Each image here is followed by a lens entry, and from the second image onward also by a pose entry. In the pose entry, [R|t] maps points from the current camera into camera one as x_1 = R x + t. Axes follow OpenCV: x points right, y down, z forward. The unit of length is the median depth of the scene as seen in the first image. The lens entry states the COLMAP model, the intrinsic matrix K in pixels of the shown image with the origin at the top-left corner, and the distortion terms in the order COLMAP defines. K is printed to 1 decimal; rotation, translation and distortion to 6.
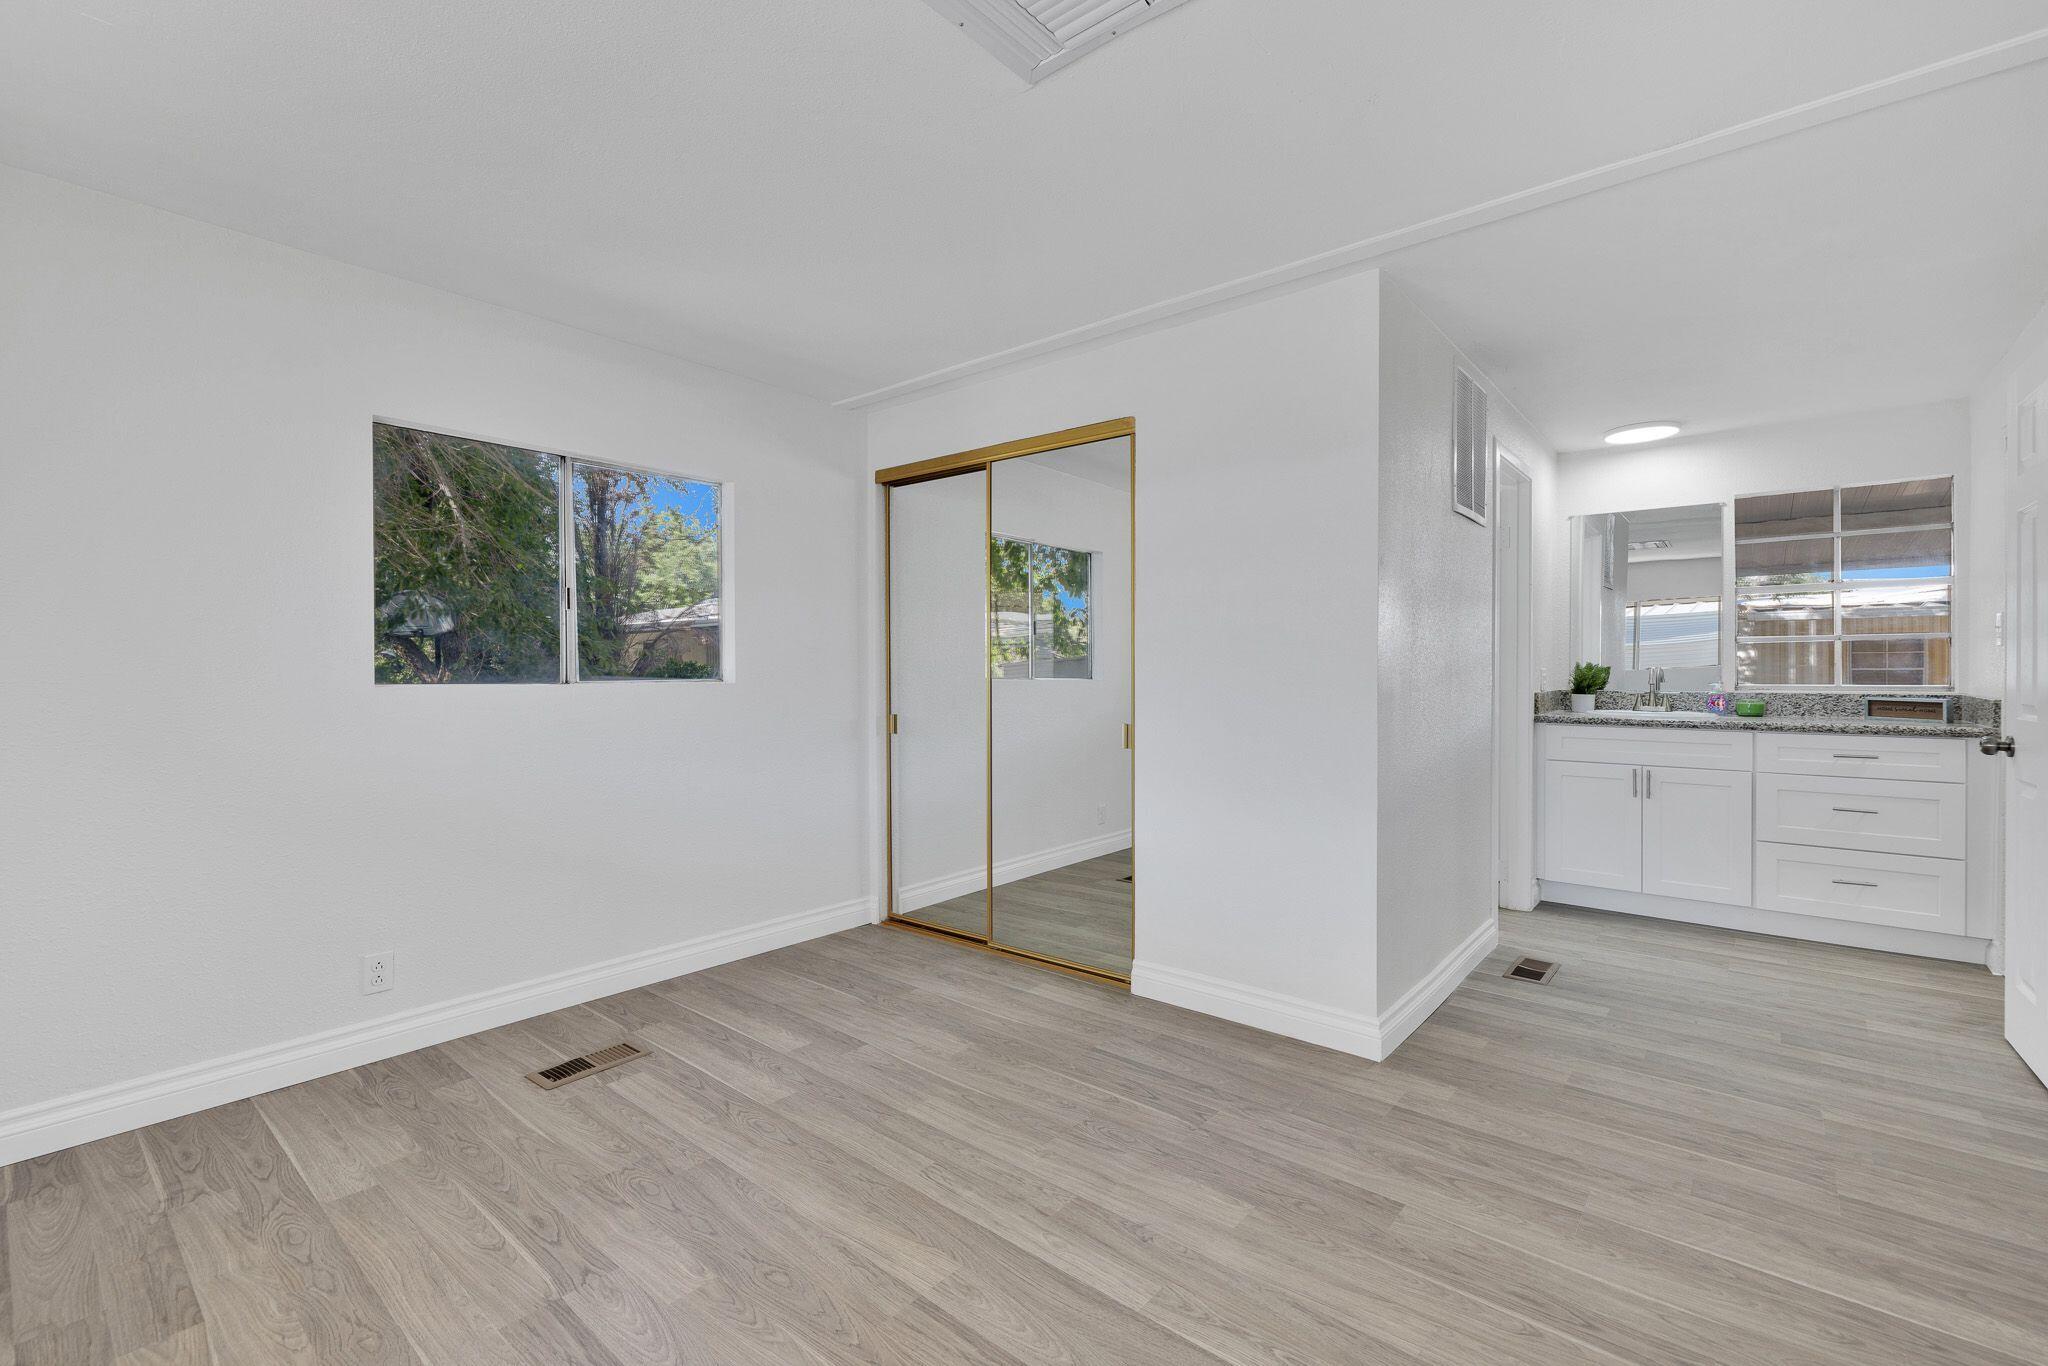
lens RADIAL K [[861.2, 0, 1025.6], [0, 861.2, 678.2], [0, 0, 1]] dist [0.002882, -0.000416]
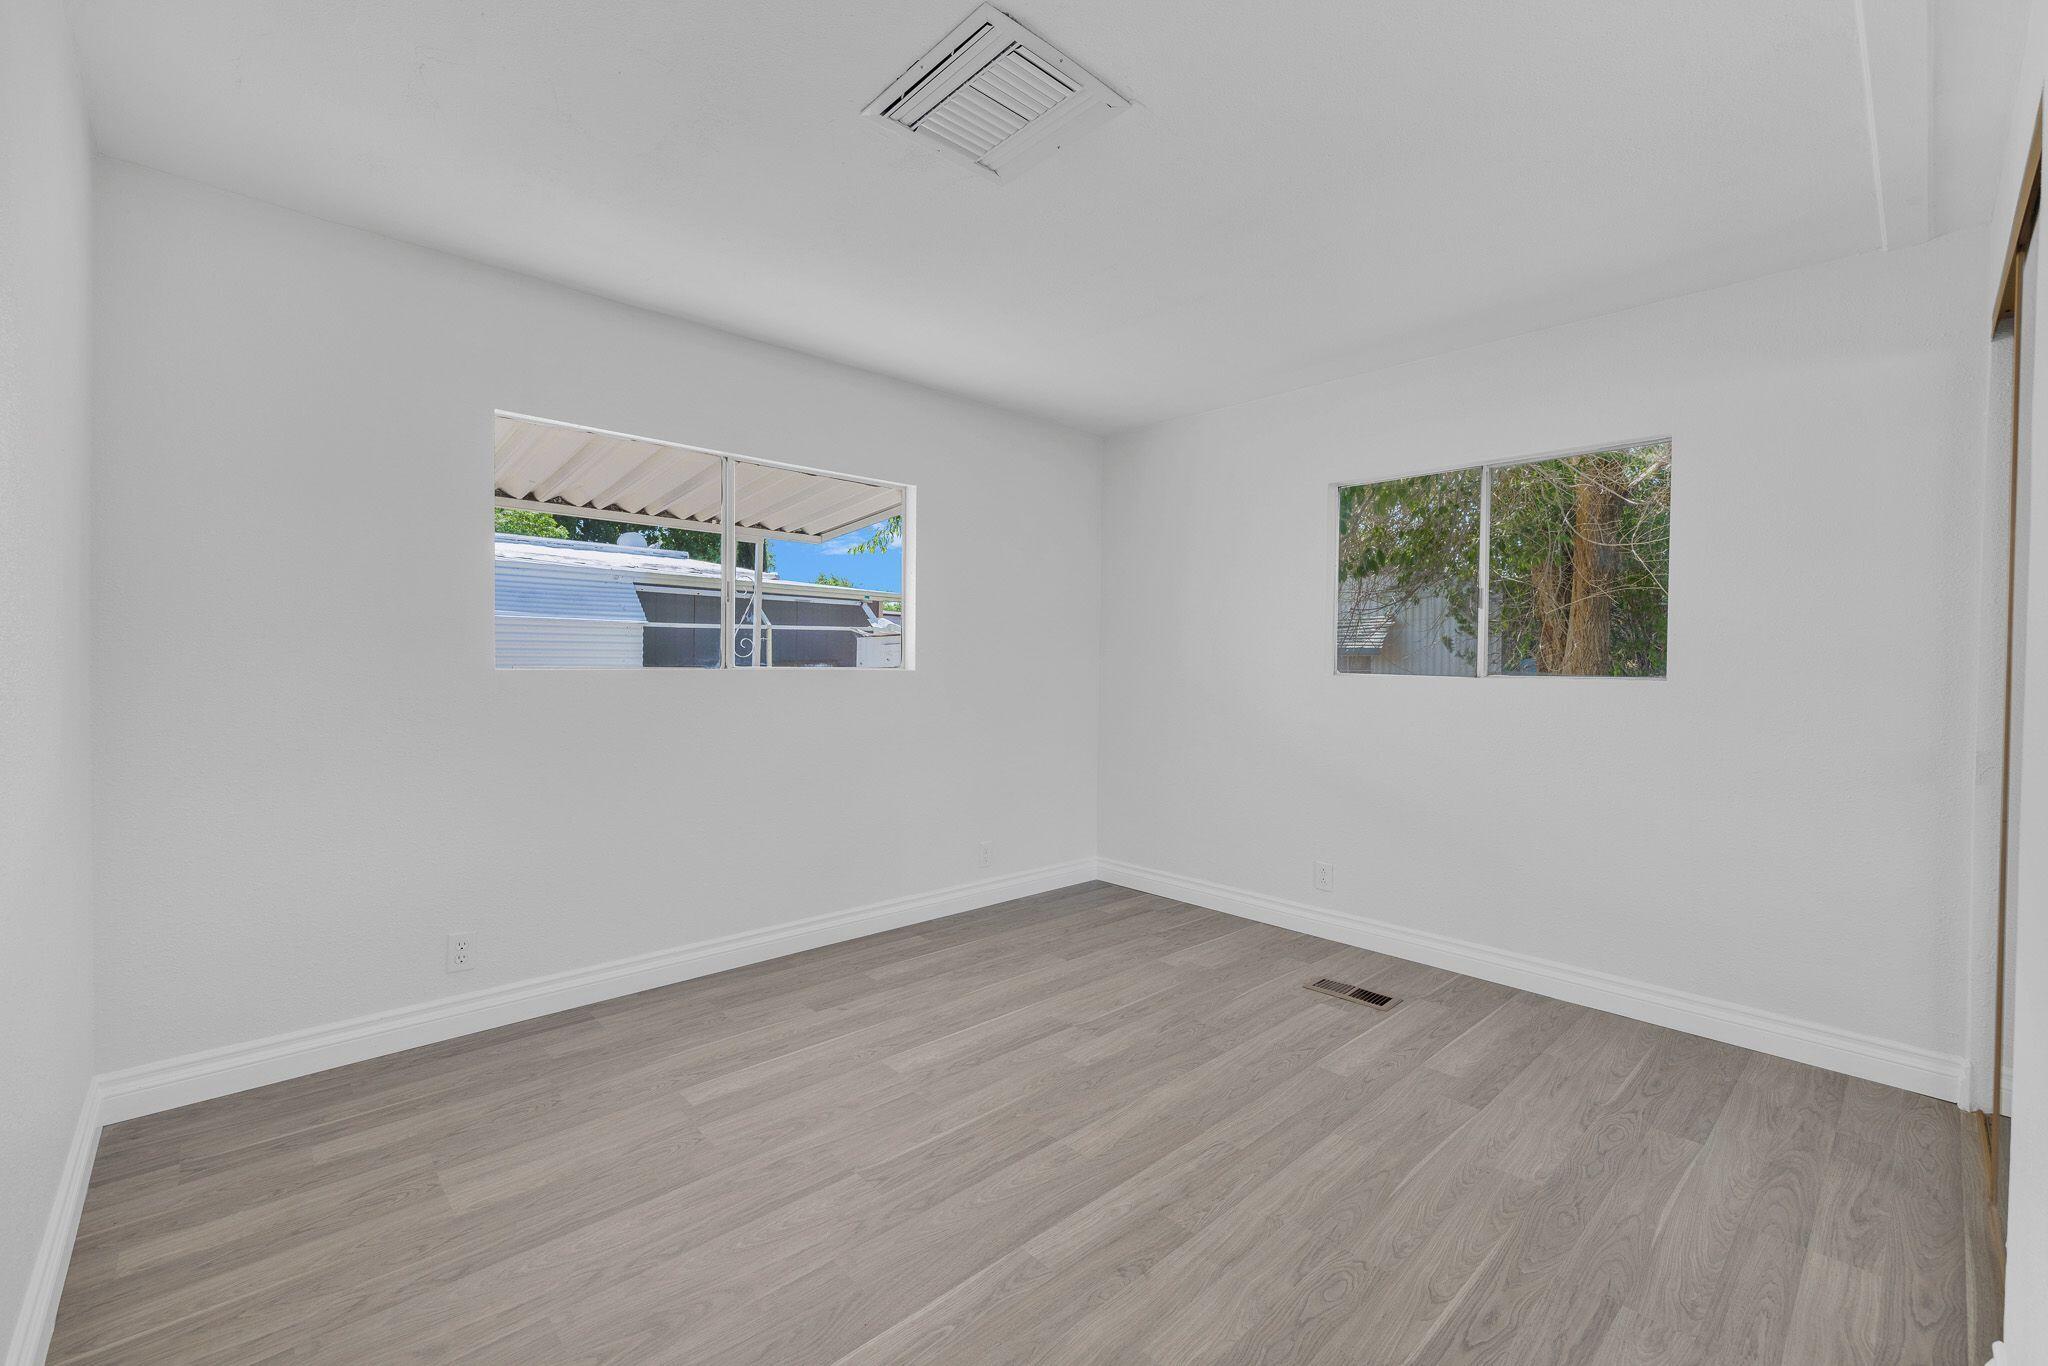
lens RADIAL K [[861.2, 0, 1038.8], [0, 861.2, 679.2], [0, 0, 1]] dist [0.002882, -0.000416]
pose [[-0.100488, 0.018075, -0.994774, 0.776492], [-0.017994, 0.999638, 0.019981, -0.009833], [0.994776, 0.019907, -0.100126, 0.715987]]
